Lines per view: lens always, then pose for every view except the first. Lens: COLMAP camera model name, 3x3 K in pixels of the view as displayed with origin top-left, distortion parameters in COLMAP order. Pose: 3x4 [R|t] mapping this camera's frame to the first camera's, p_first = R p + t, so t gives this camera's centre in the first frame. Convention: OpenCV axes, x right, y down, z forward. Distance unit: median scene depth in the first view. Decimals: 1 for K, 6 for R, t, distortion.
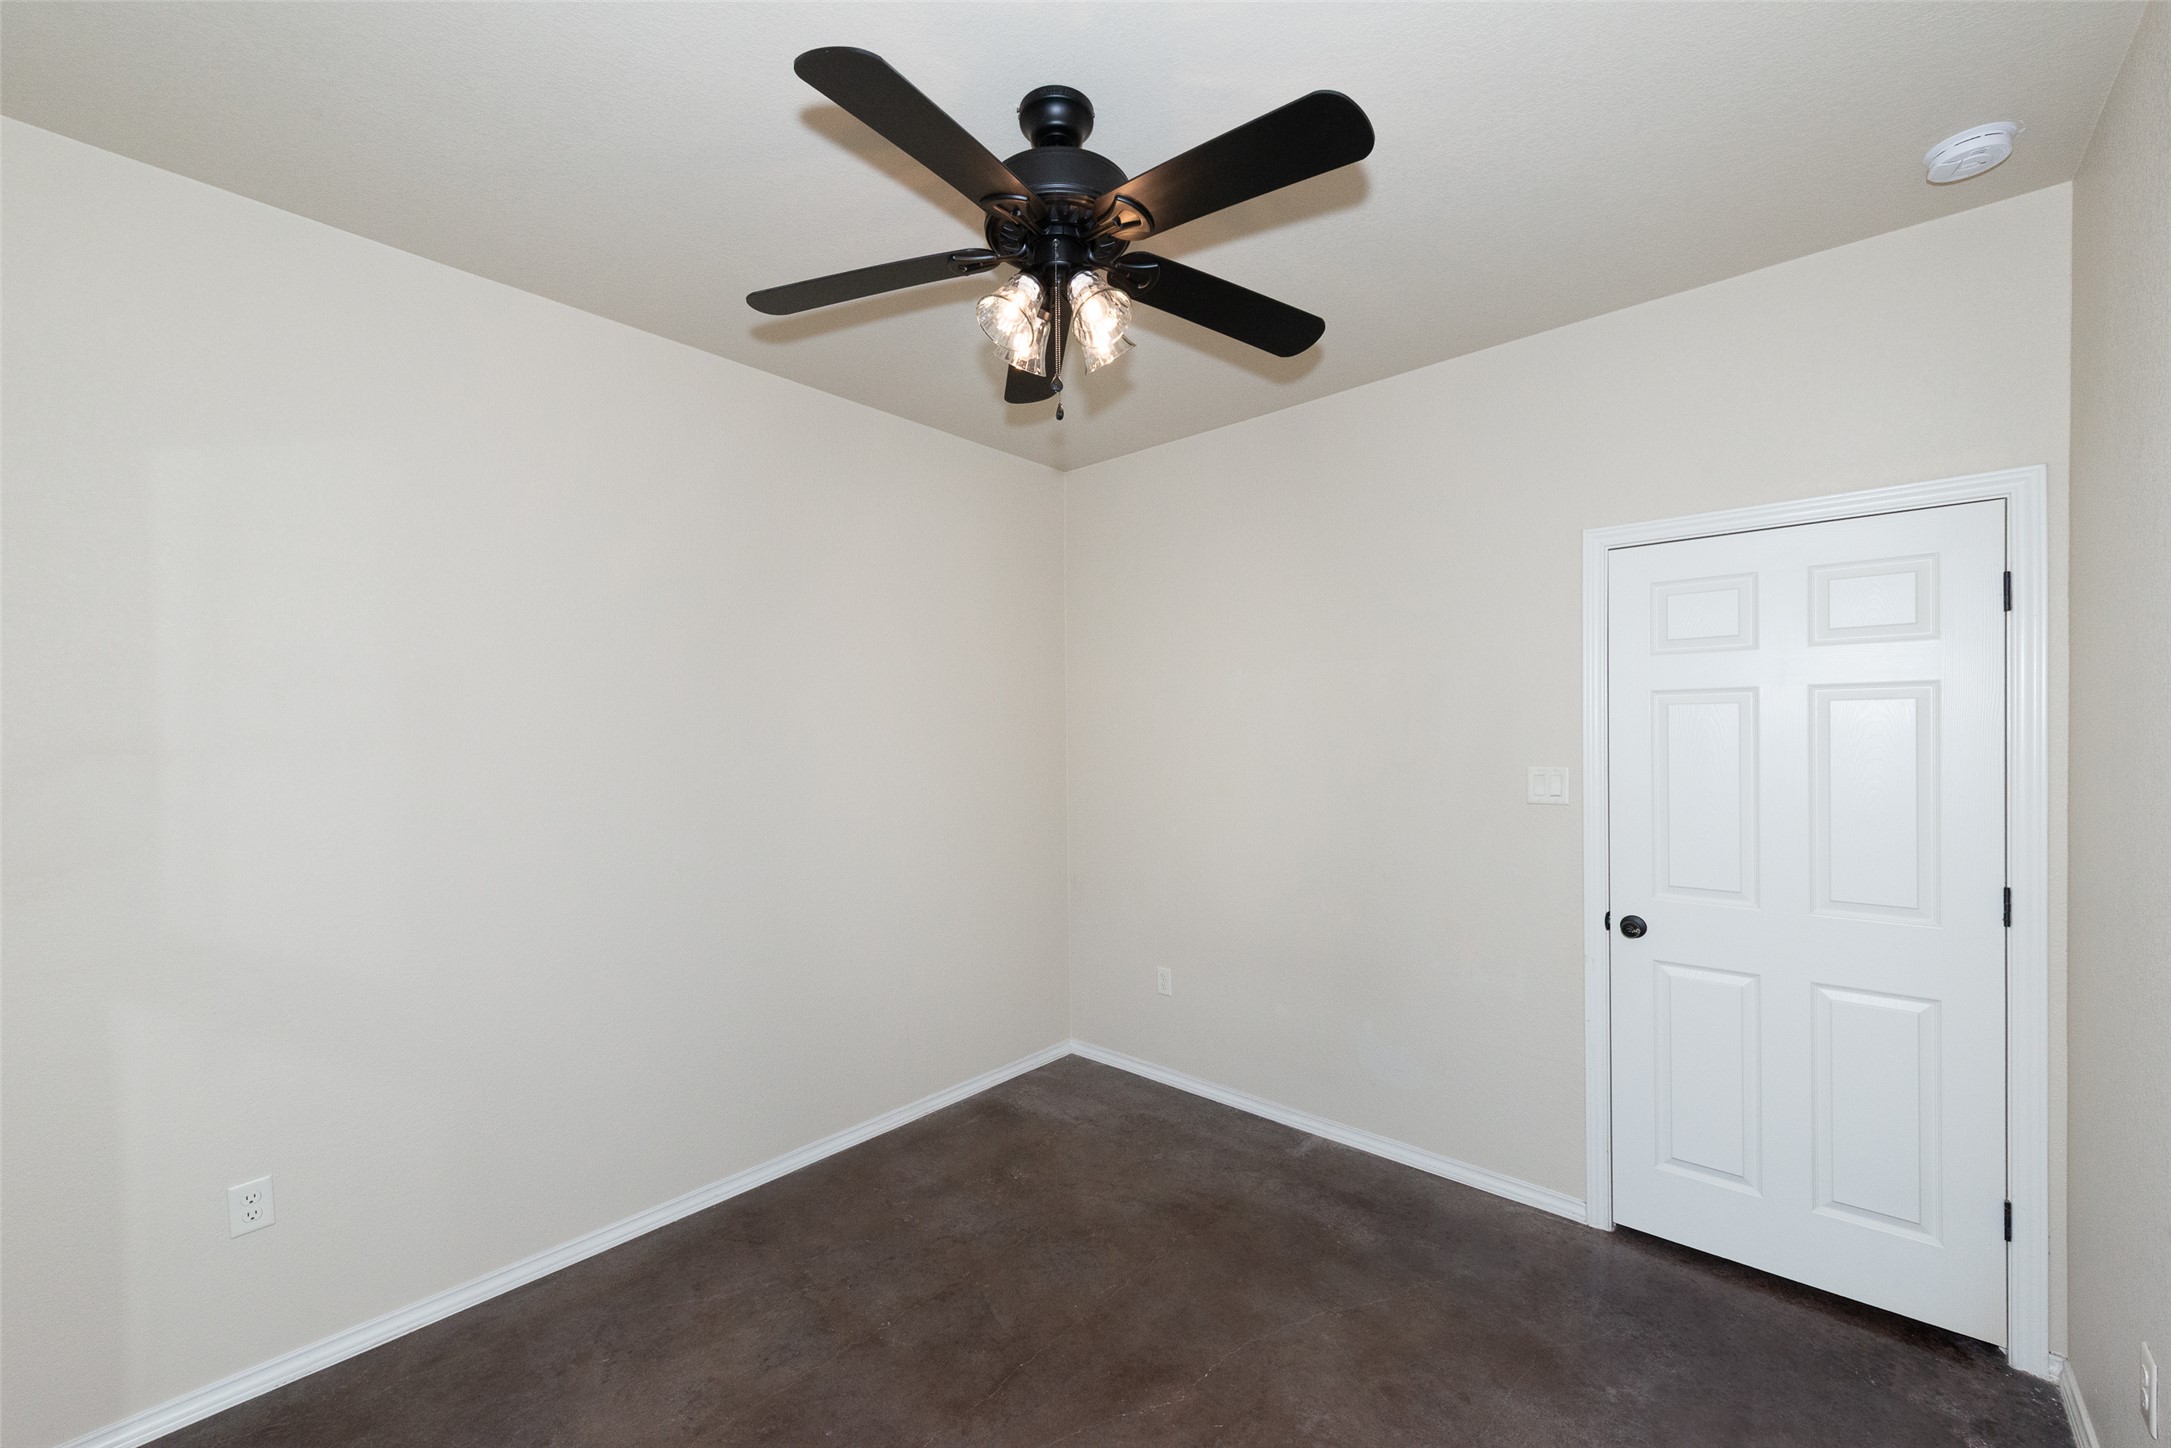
lens RADIAL K [[847.5, 0, 1088.4], [0, 847.5, 721.5], [0, 0, 1]] dist [0.016647, -0.006166]
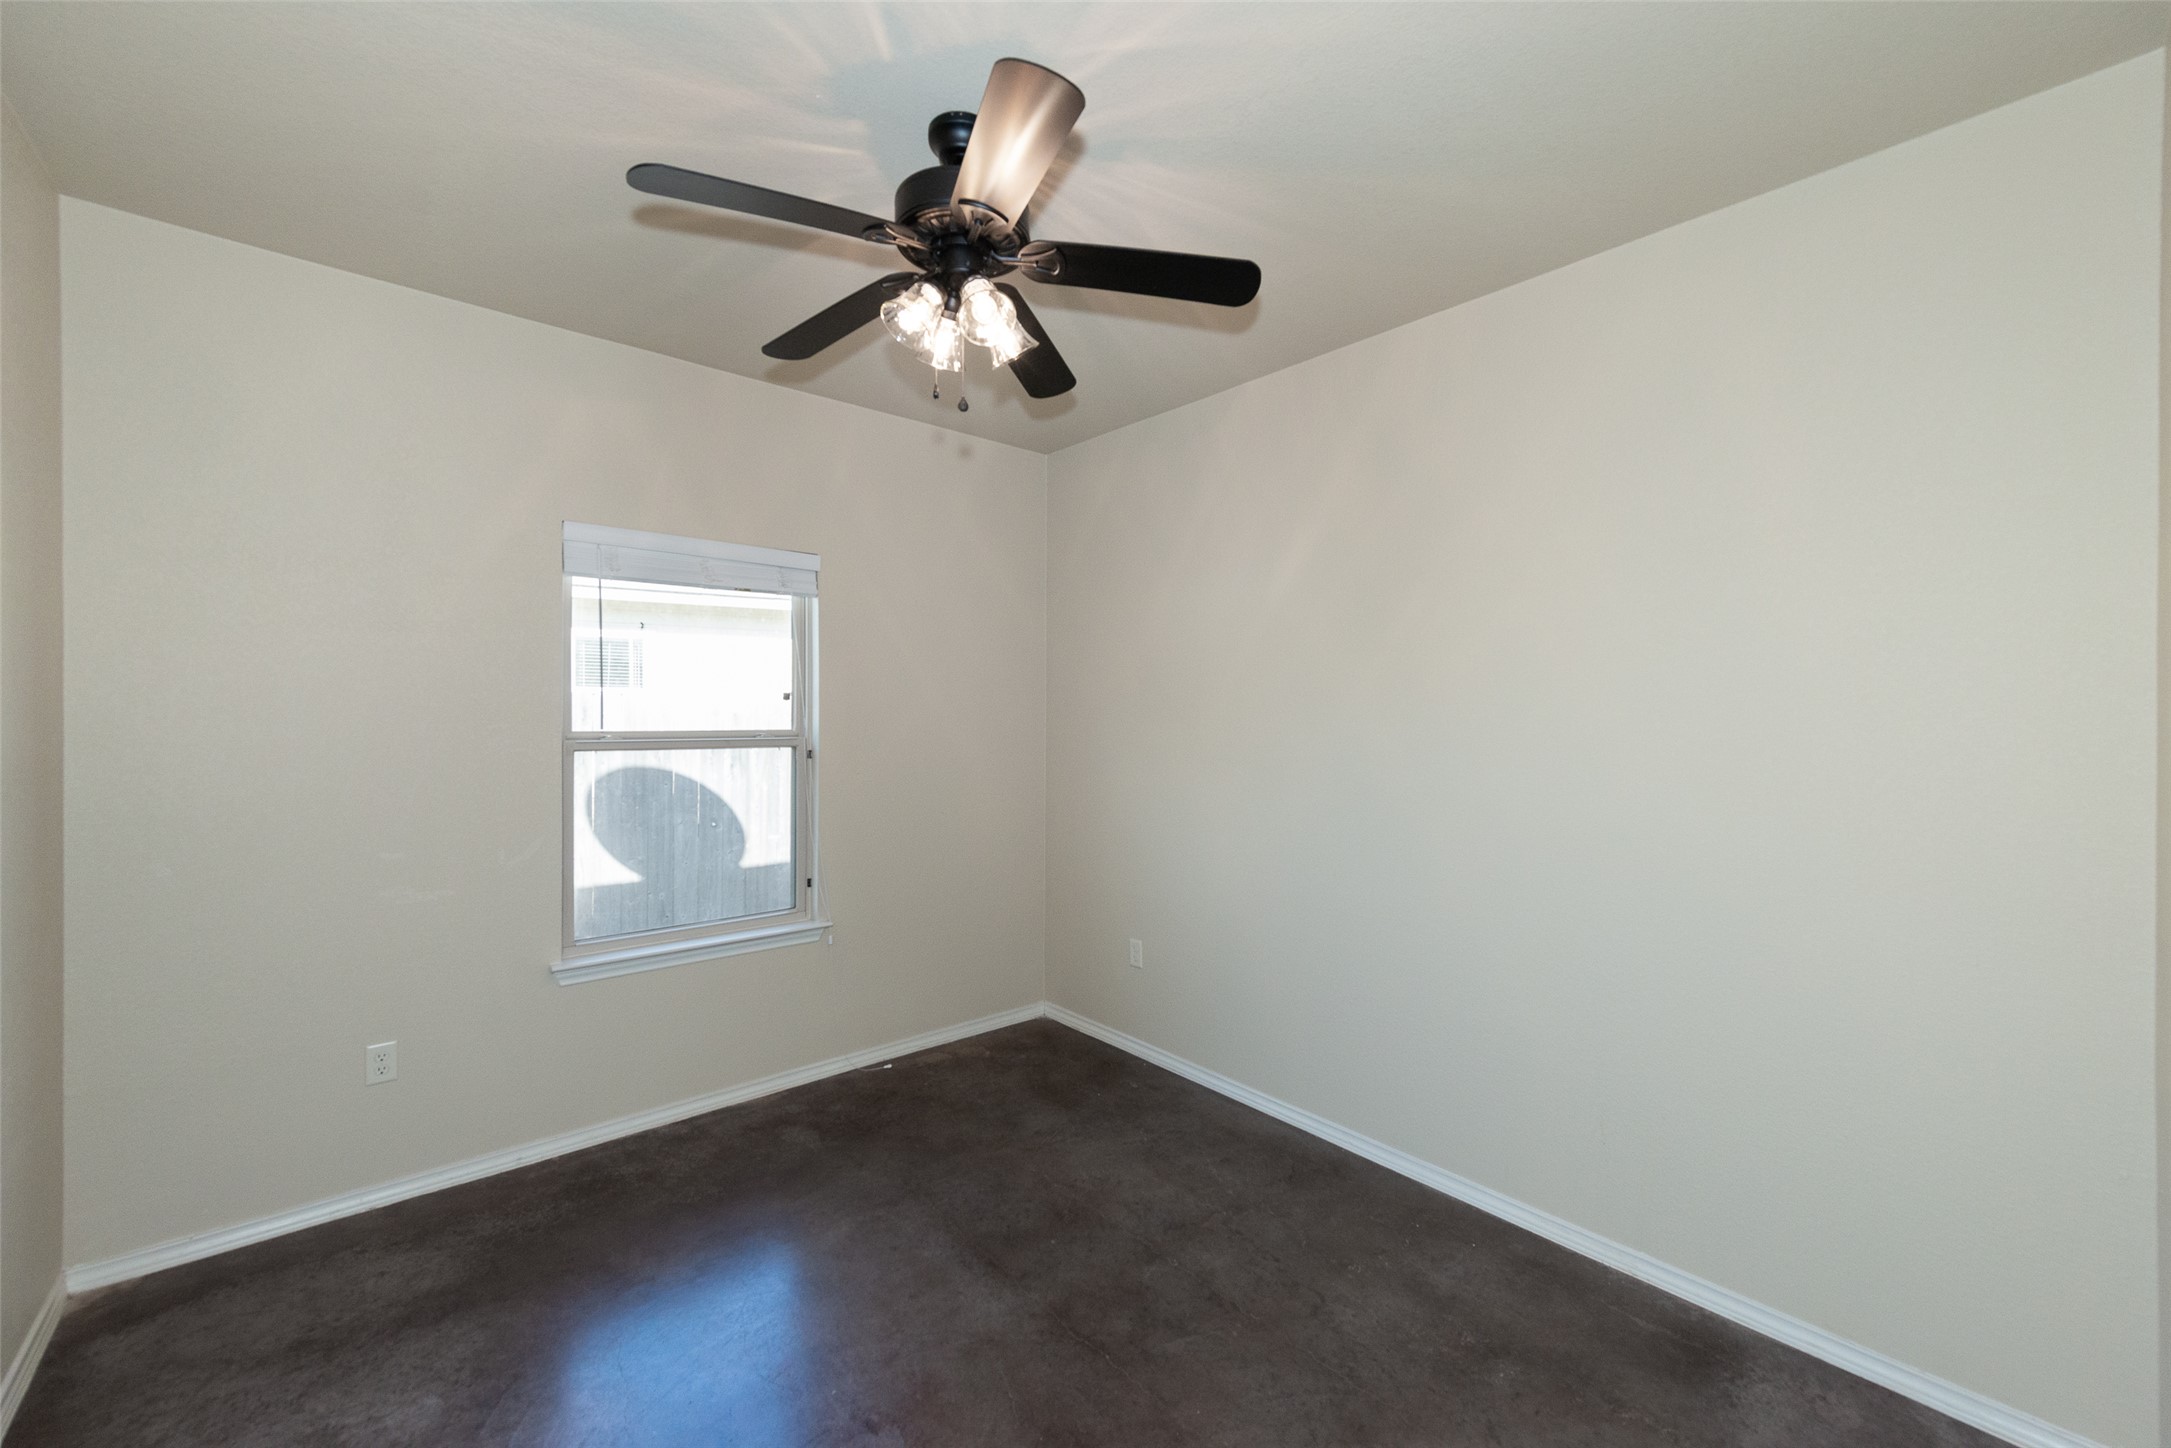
lens RADIAL K [[847.5, 0, 1088.4], [0, 847.5, 721.5], [0, 0, 1]] dist [0.016647, -0.006166]
pose [[-0.135077, 0.009649, -0.990788, 0.780231], [0.014044, 0.999871, 0.007823, 0.024603], [0.990736, -0.012858, -0.135195, 0.997784]]
